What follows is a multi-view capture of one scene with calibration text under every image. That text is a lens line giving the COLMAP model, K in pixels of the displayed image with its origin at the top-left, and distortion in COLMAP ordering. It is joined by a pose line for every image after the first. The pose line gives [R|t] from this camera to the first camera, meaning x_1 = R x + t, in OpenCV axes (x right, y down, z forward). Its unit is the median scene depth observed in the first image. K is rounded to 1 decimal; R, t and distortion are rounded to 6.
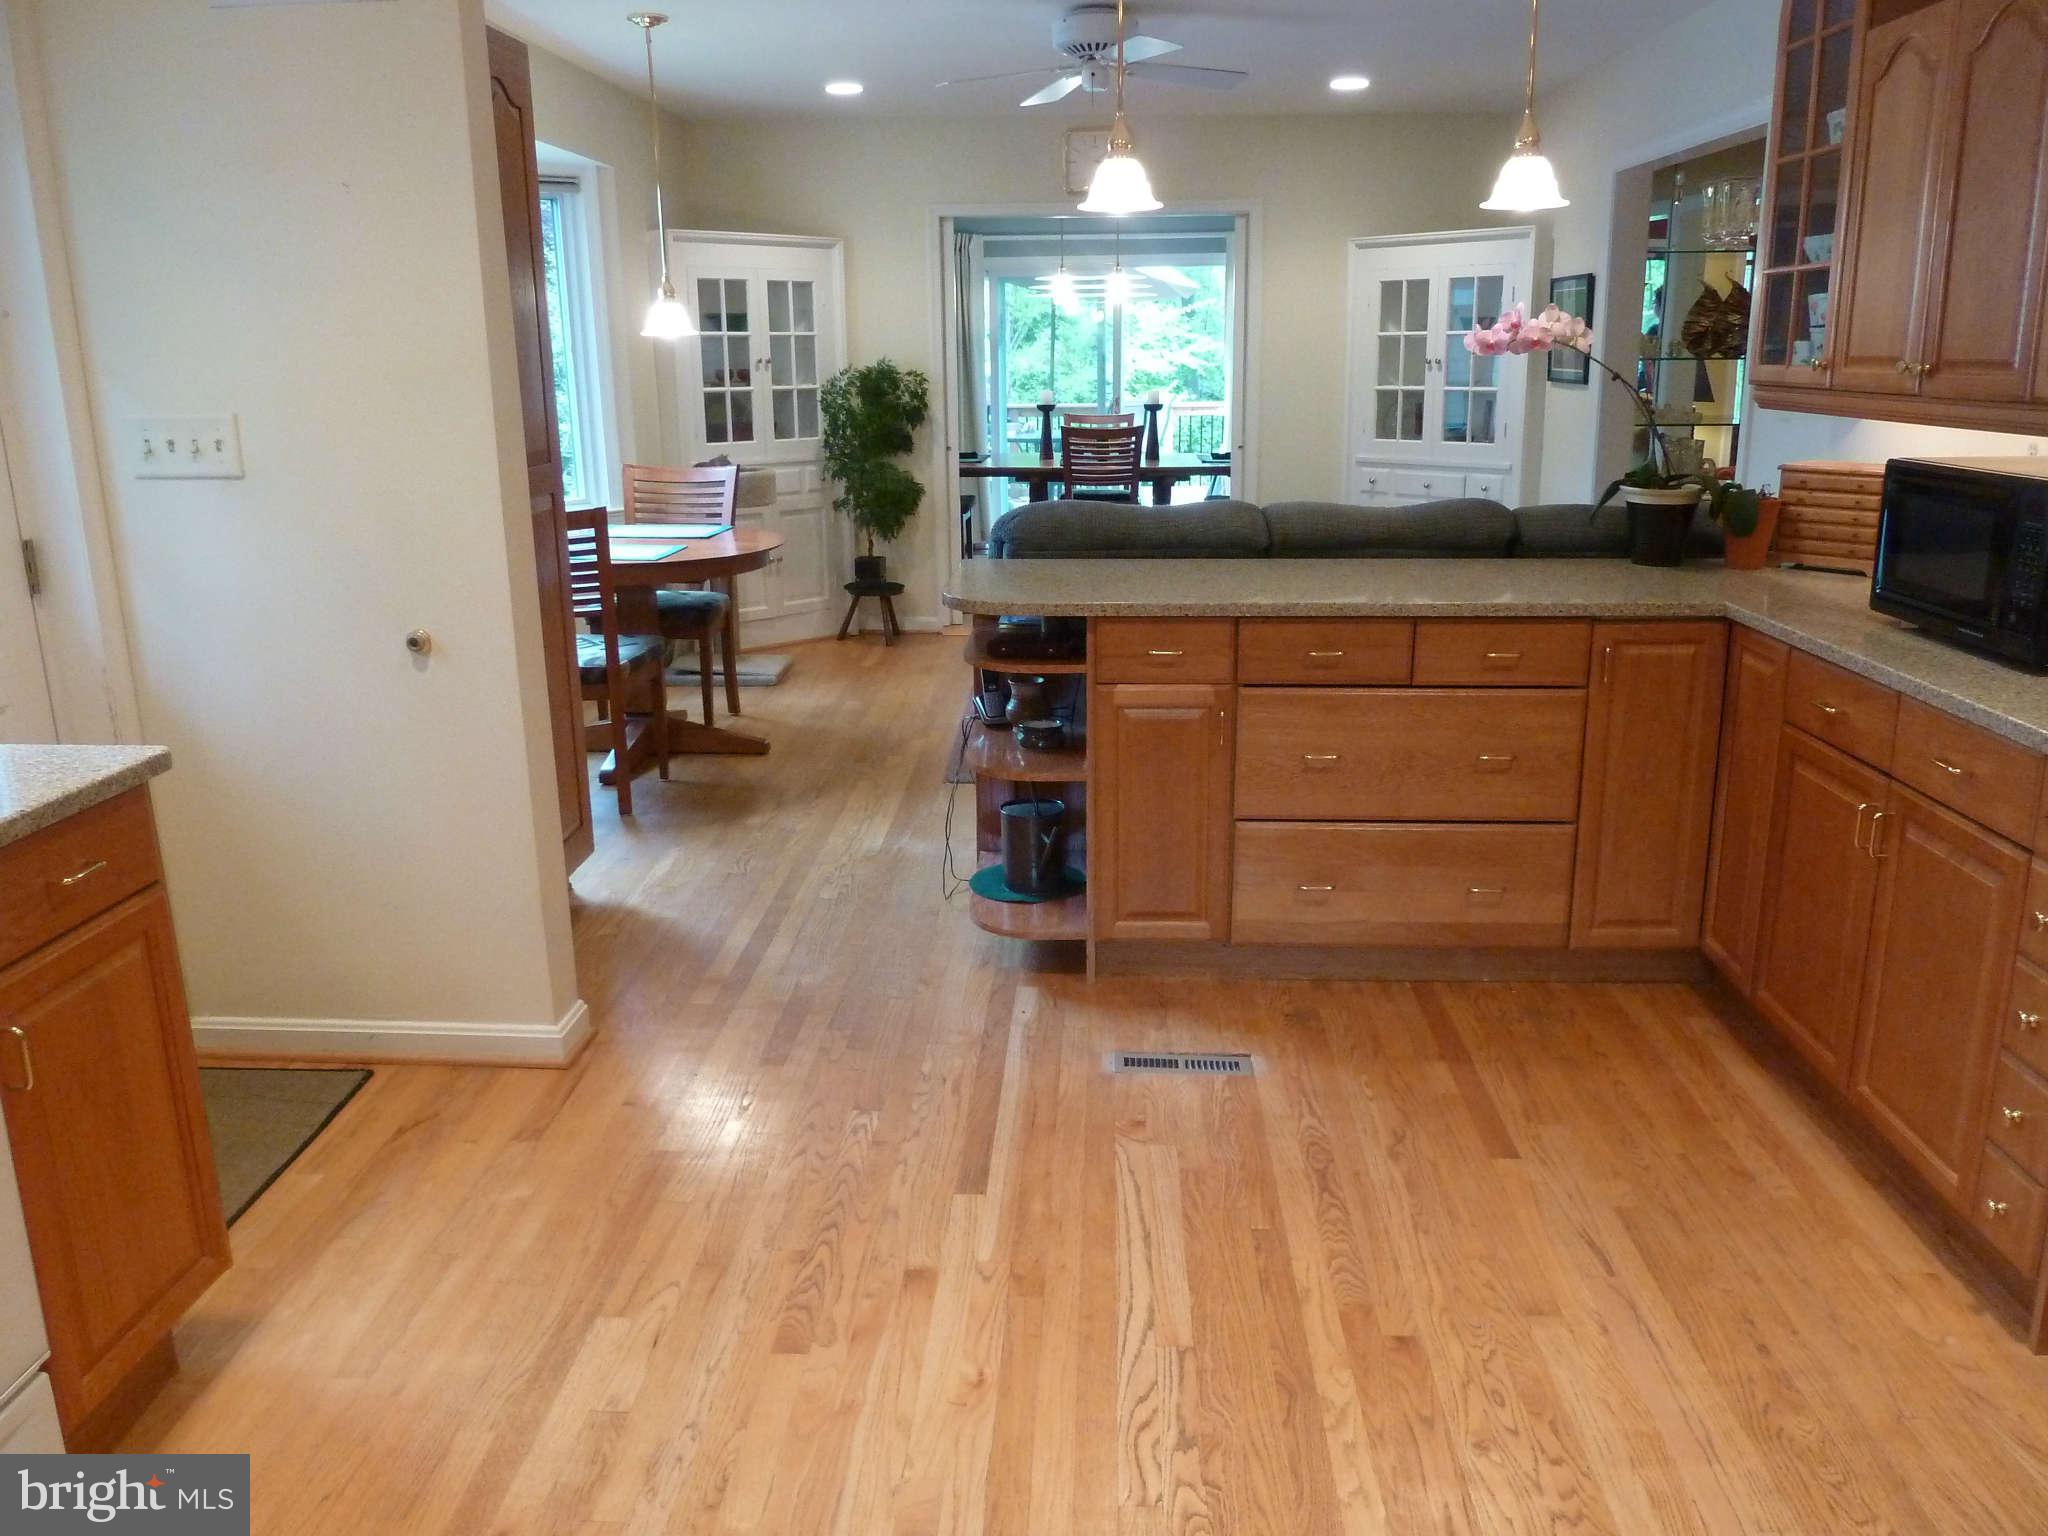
lens RADIAL K [[1521.1, 0, 1025.2], [0, 1521.1, 762.6], [0, 0, 1]] dist [-0.036486, -0.001949]
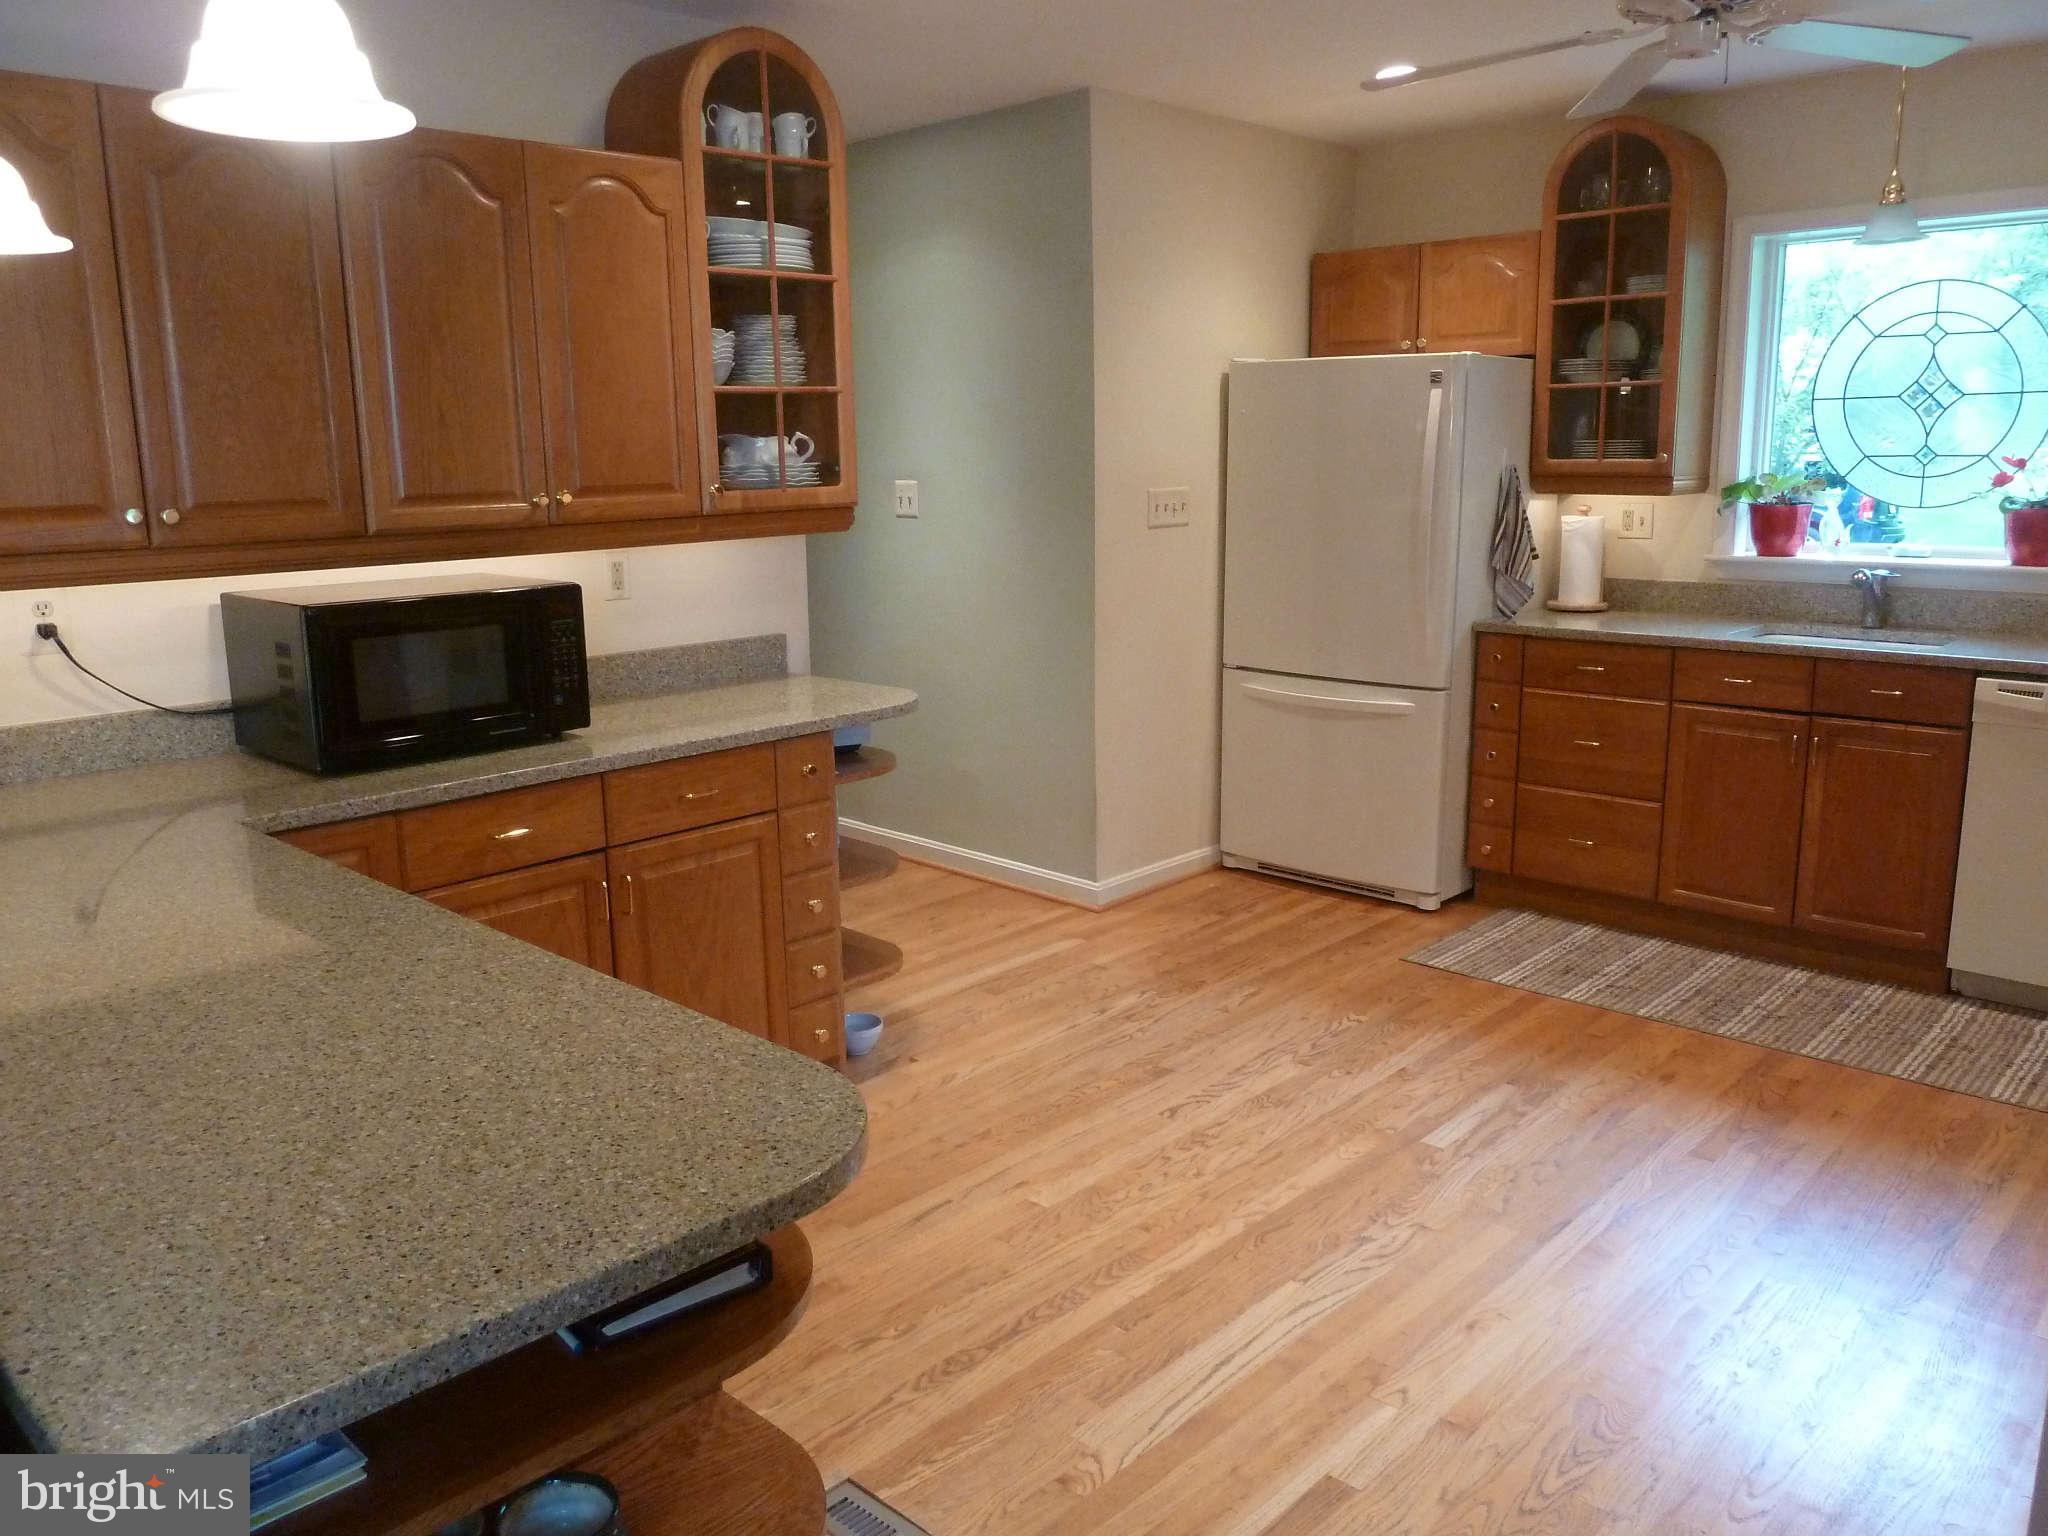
lens RADIAL K [[1521.1, 0, 1028.2], [0, 1521.1, 761.4], [0, 0, 1]] dist [-0.036486, -0.001949]
pose [[-0.758281, -0.107850, 0.642945, -0.421557], [0.192242, 0.905376, 0.378599, -0.444821], [-0.622939, 0.410686, -0.665796, 1.613605]]
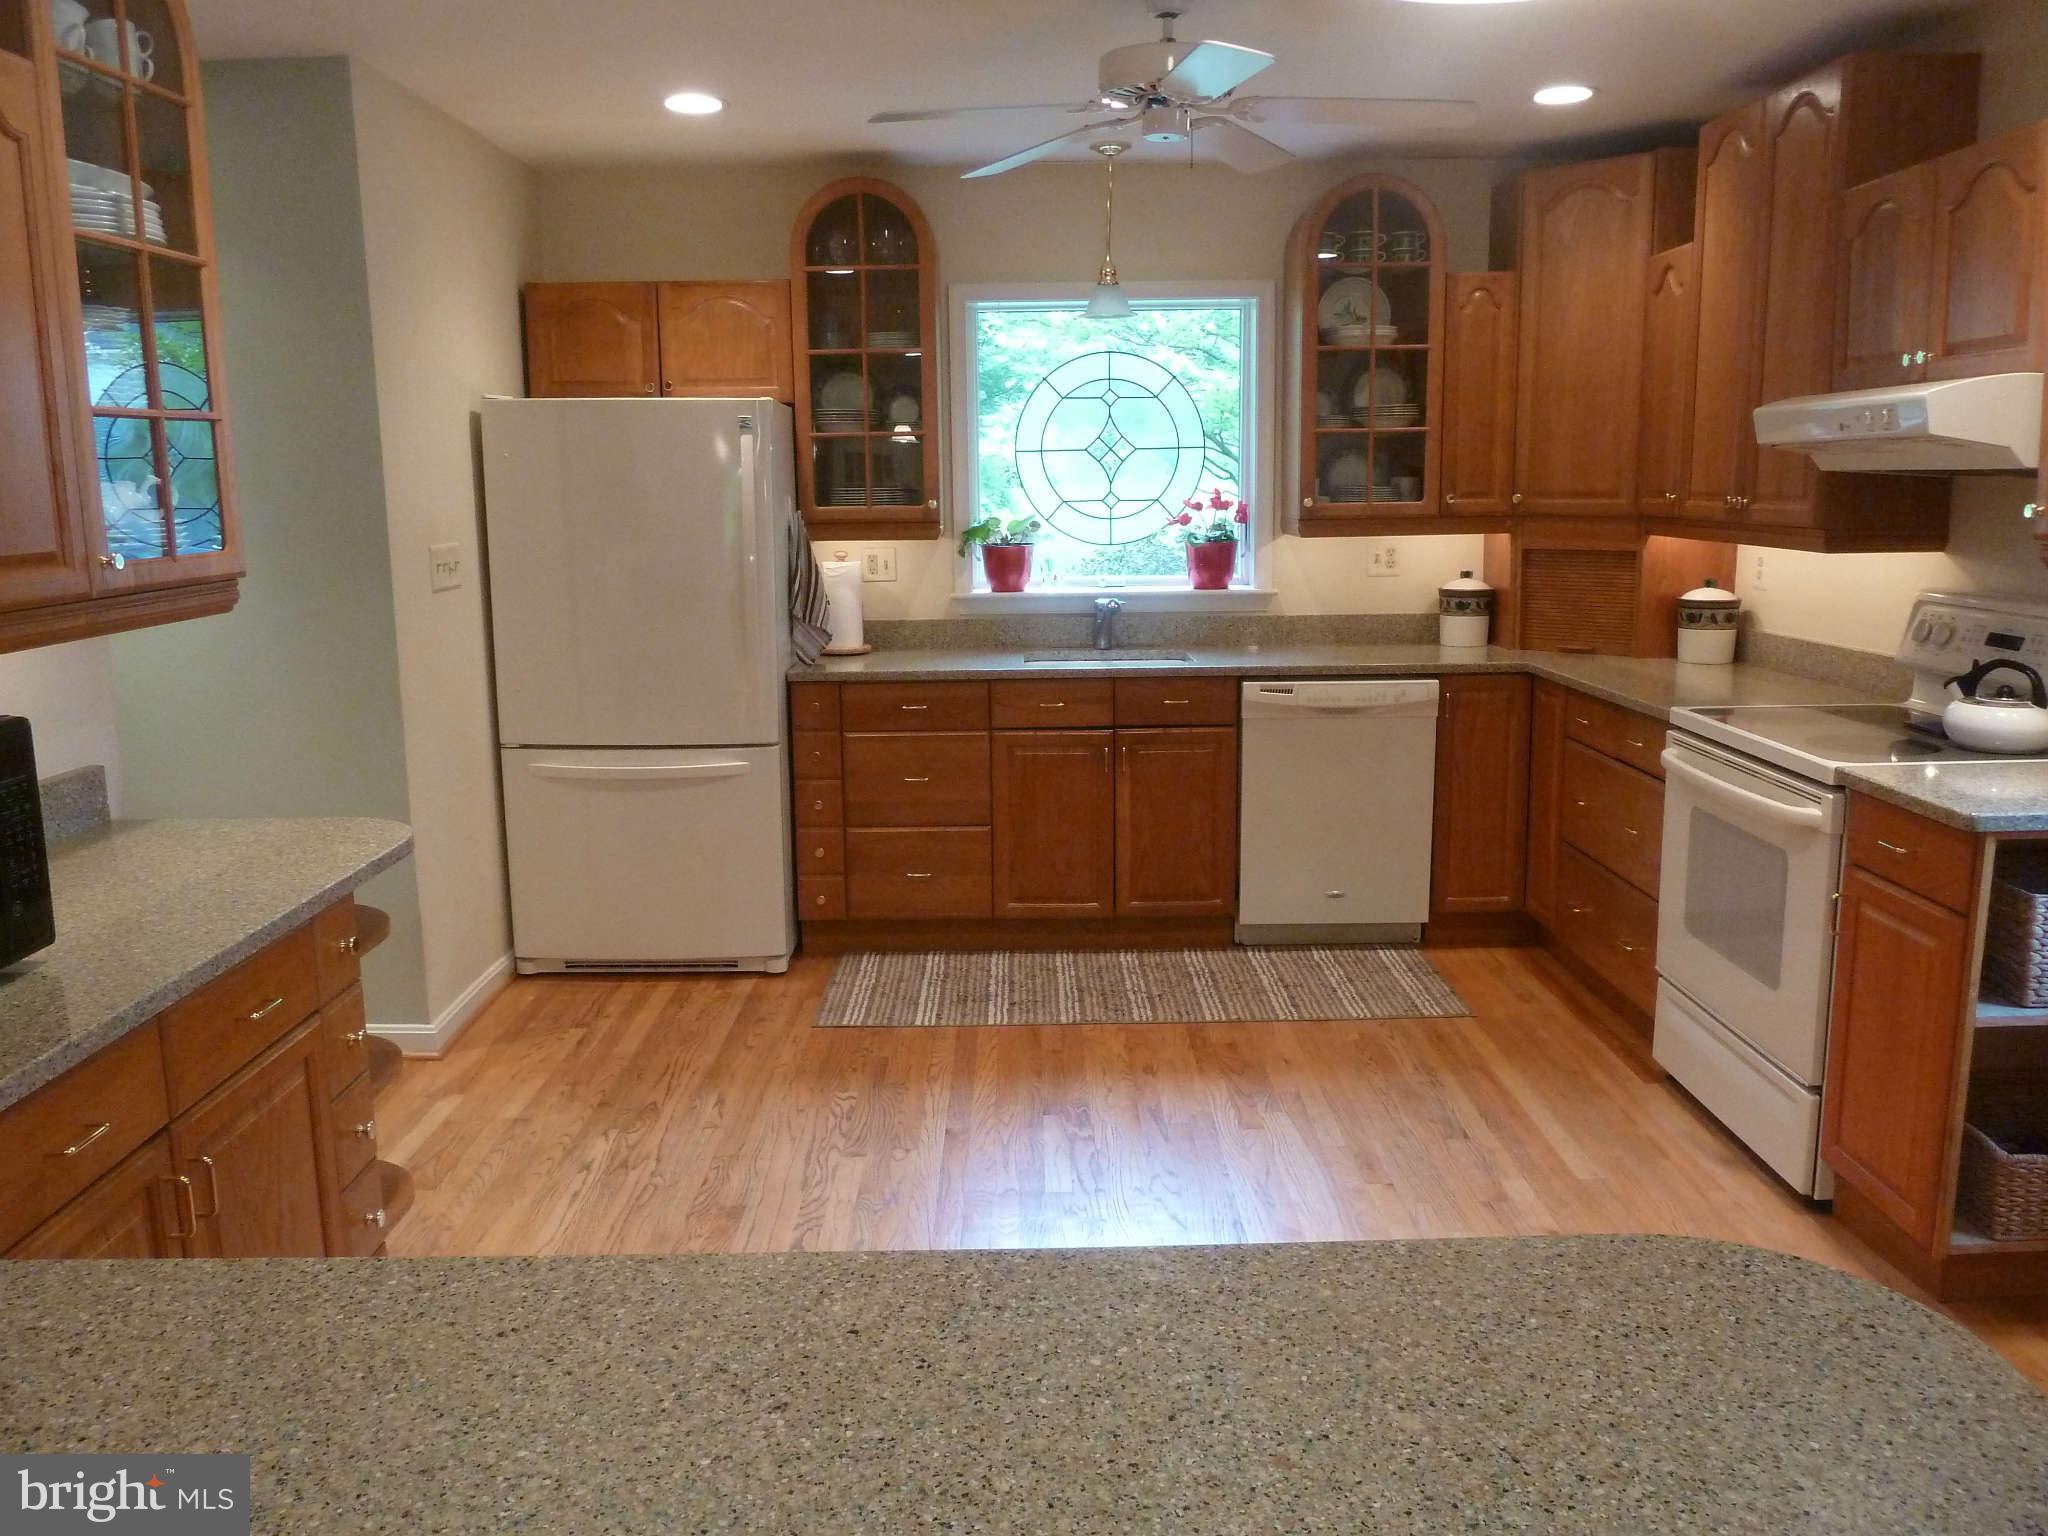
lens RADIAL K [[1521.1, 0, 1027.1], [0, 1521.1, 767.2], [0, 0, 1]] dist [-0.036486, -0.001949]
pose [[-0.998312, 0.032200, -0.048345, 0.200080], [0.008130, 0.901553, 0.432592, -0.477333], [0.057515, 0.431469, -0.900293, 1.677929]]
